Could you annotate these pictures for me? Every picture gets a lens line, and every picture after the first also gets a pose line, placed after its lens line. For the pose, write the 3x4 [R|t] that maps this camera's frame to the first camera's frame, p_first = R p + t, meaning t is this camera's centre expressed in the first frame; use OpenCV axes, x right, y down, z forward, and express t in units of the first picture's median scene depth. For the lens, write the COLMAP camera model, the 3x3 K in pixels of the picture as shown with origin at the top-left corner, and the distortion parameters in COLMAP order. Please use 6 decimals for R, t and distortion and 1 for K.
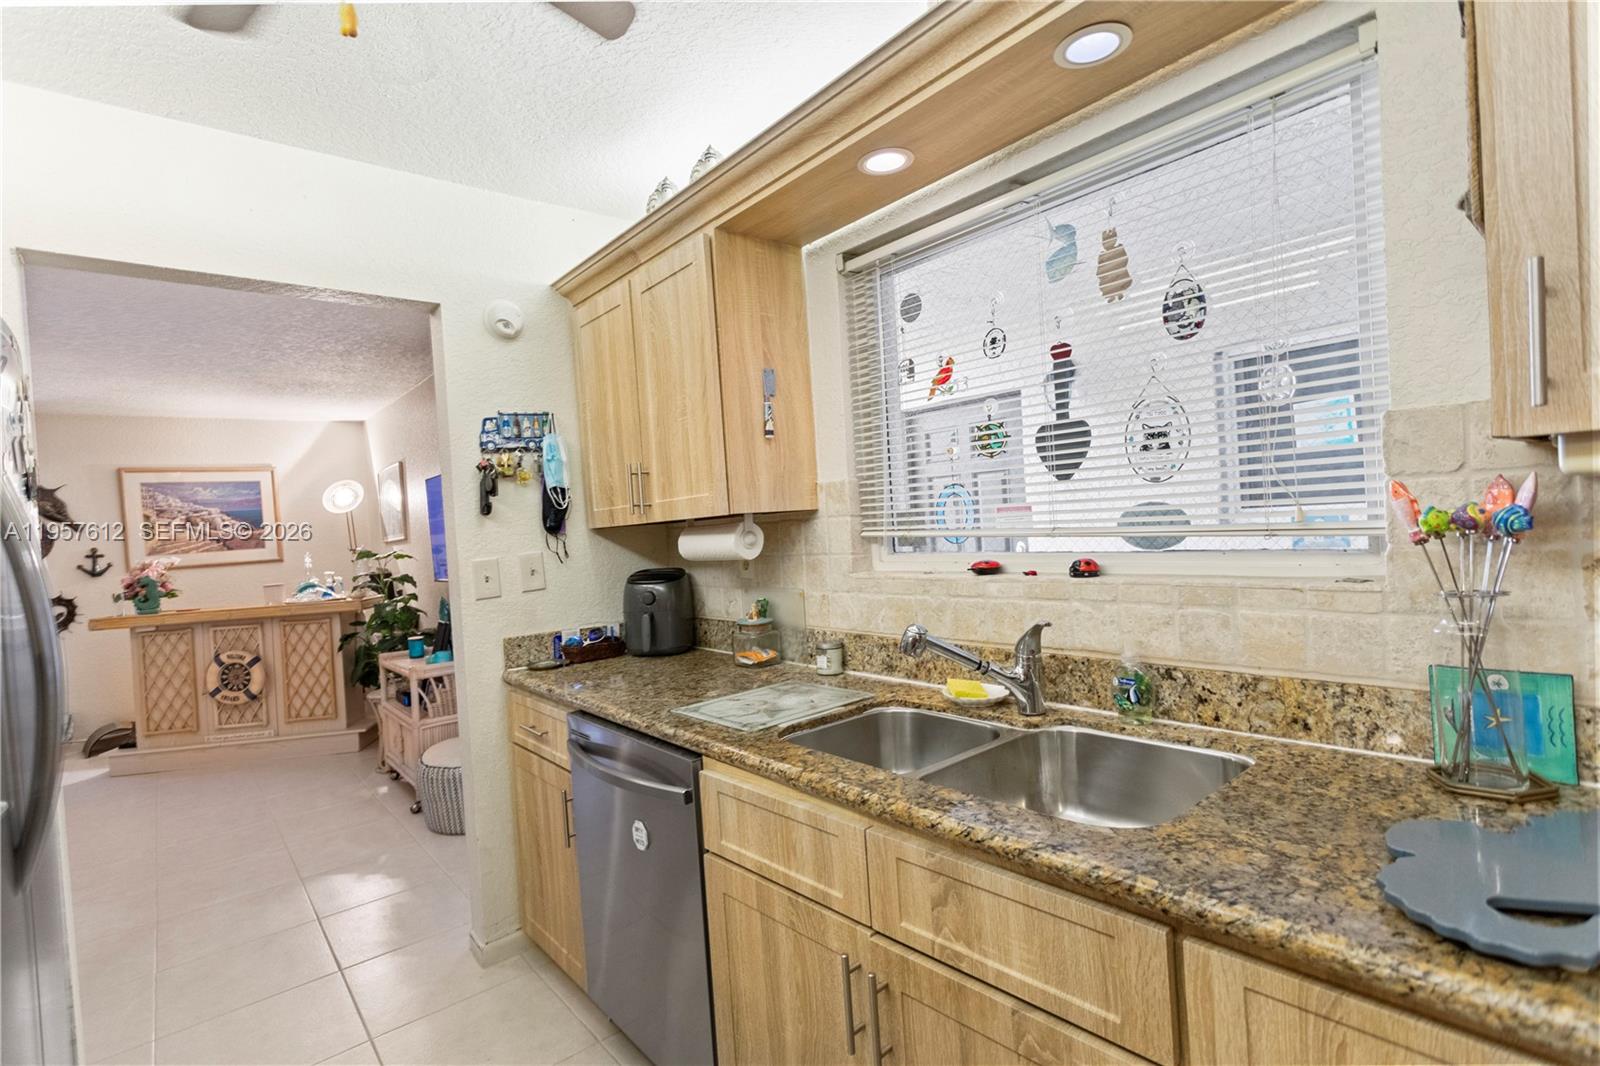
lens RADIAL K [[751.6, 0, 794.7], [0, 751.6, 534.9], [0, 0, 1]] dist [0.000395, 0.000060]
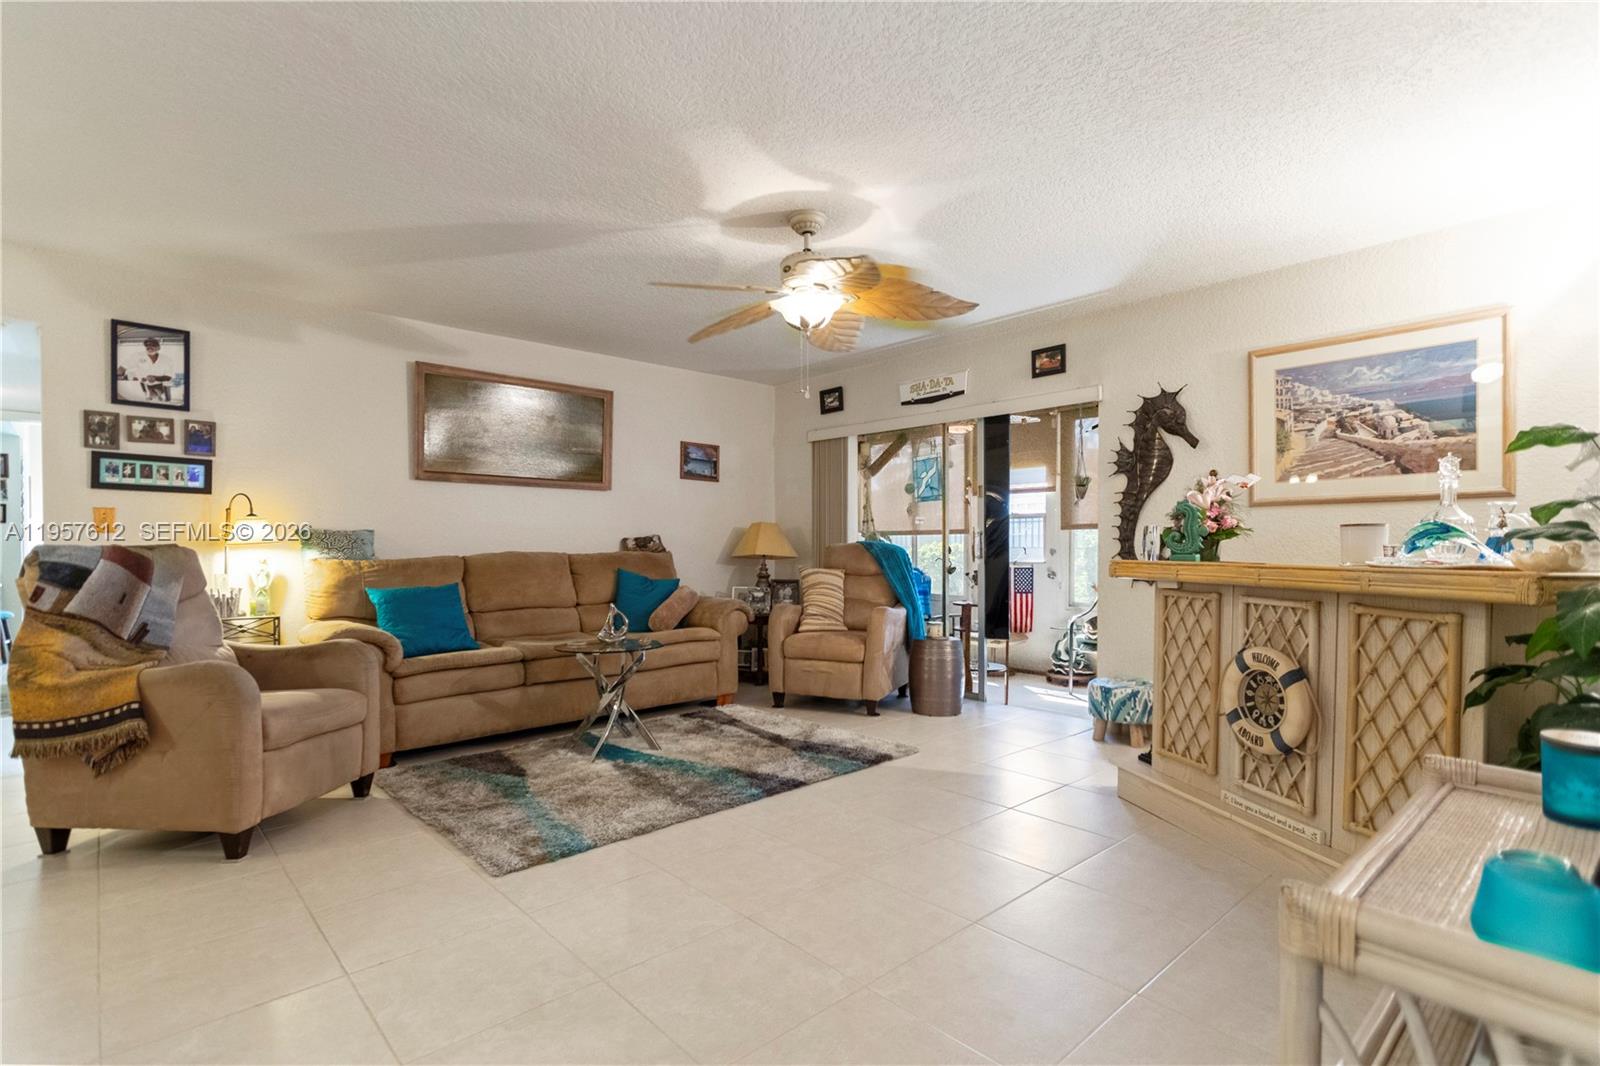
lens RADIAL K [[772.3, 0, 797.4], [0, 772.3, 547.5], [0, 0, 1]] dist [0.002005, 0.000731]
pose [[0.040031, 0.063457, -0.997181, -0.237360], [-0.018719, 0.997854, 0.062748, 0.058905], [0.999023, 0.016154, 0.041133, 0.647274]]
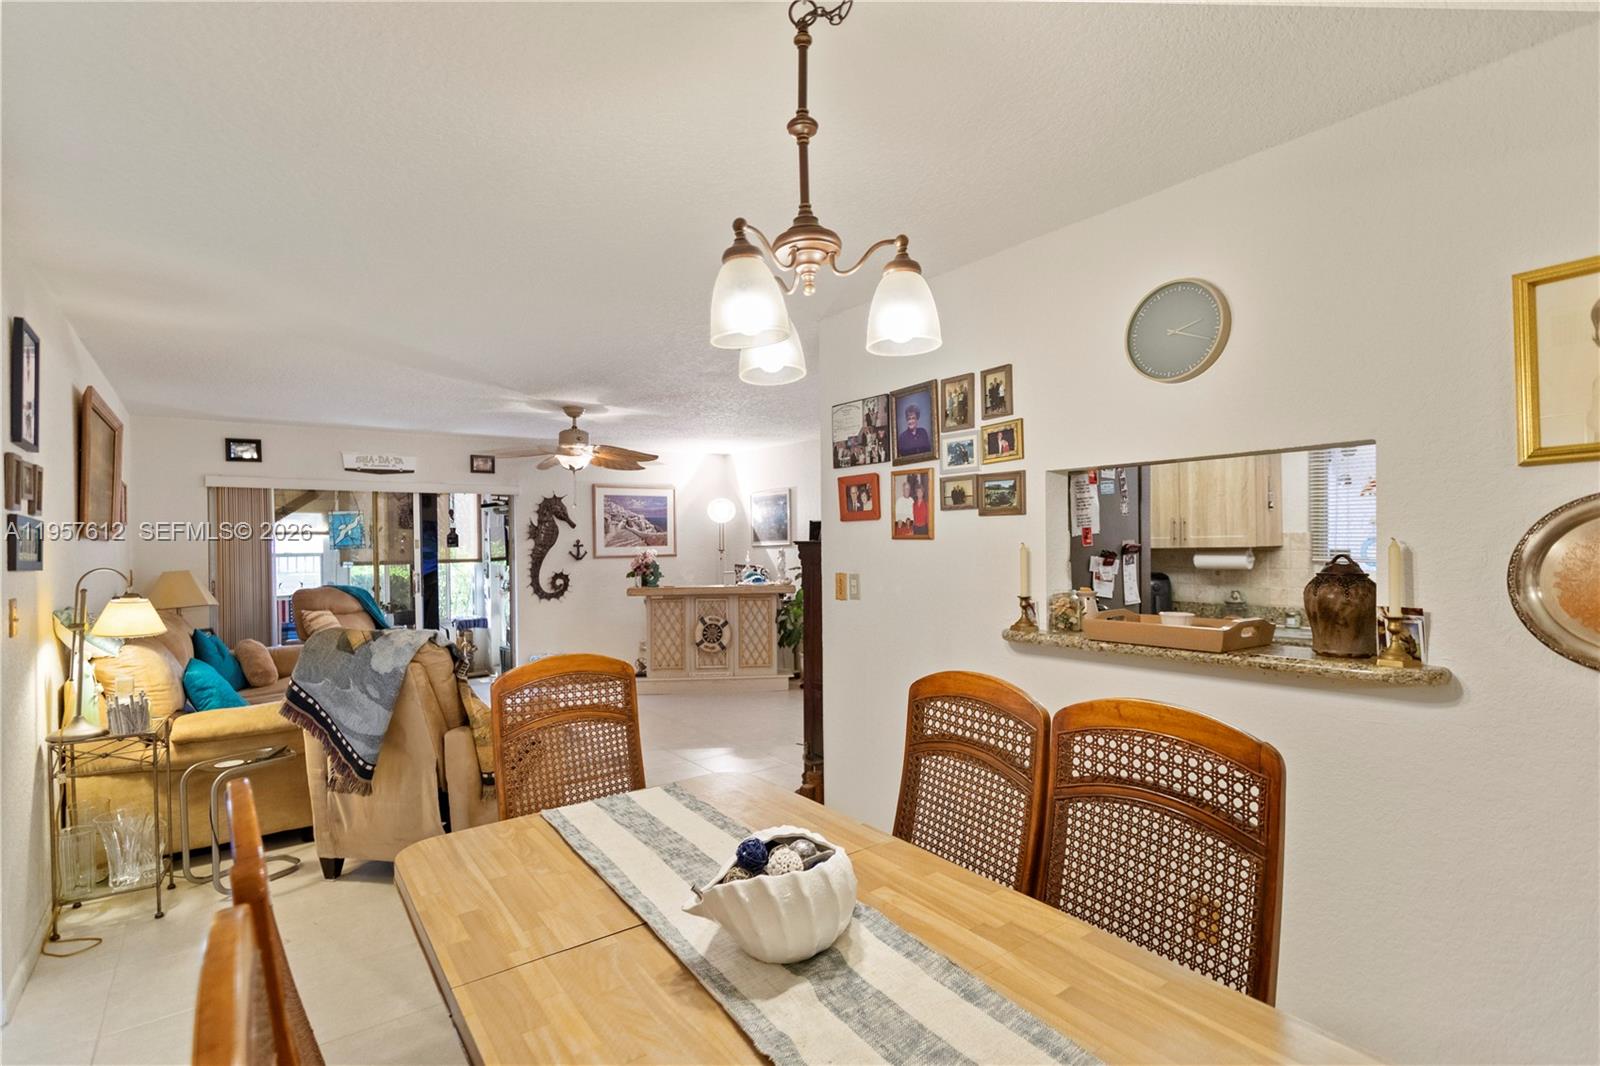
lens RADIAL K [[772.3, 0, 797.4], [0, 772.3, 547.5], [0, 0, 1]] dist [0.002005, 0.000731]
pose [[0.996683, 0.051678, -0.062863, -0.482605], [-0.052159, 0.998621, -0.006042, 0.021587], [0.062464, 0.009301, 0.998004, -0.480046]]
